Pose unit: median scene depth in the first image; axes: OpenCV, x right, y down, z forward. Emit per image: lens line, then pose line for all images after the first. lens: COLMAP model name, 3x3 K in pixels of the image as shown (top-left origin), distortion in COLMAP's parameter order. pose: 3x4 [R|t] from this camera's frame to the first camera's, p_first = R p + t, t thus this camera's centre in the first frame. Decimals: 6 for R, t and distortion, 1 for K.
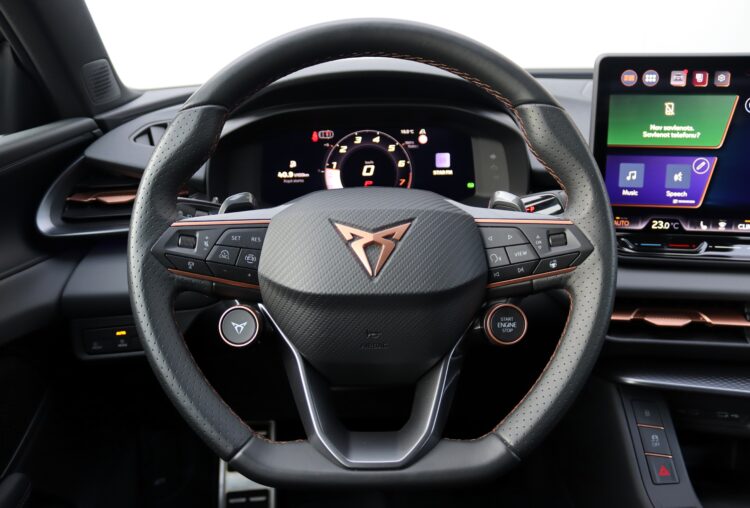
lens RADIAL K [[745.4, 0, 353.2], [0, 745.4, 250.5], [0, 0, 1]] dist [-0.010567, -0.144923]
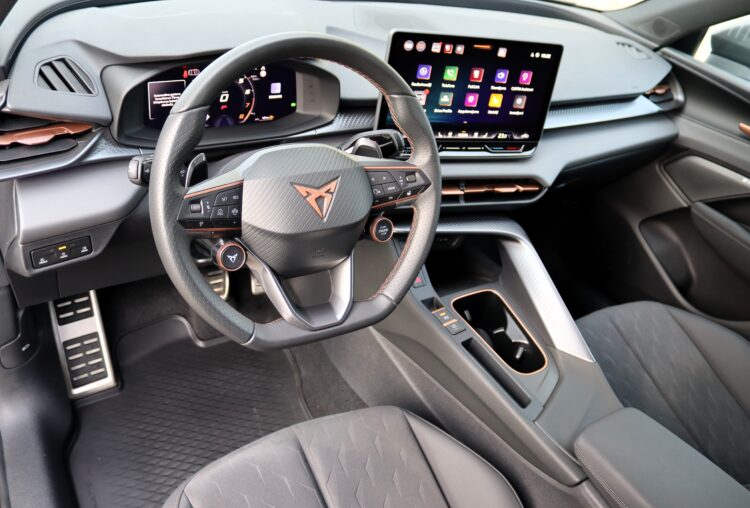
lens RADIAL K [[624.3, 0, 375.0], [0, 624.3, 254.0], [0, 0, 1]] dist [-0.167053, 0.123584]
pose [[0.833010, -0.167774, 0.527206, -0.556617], [-0.020270, 0.943017, 0.332126, -0.314906], [-0.552886, -0.287351, 0.782142, -0.113389]]
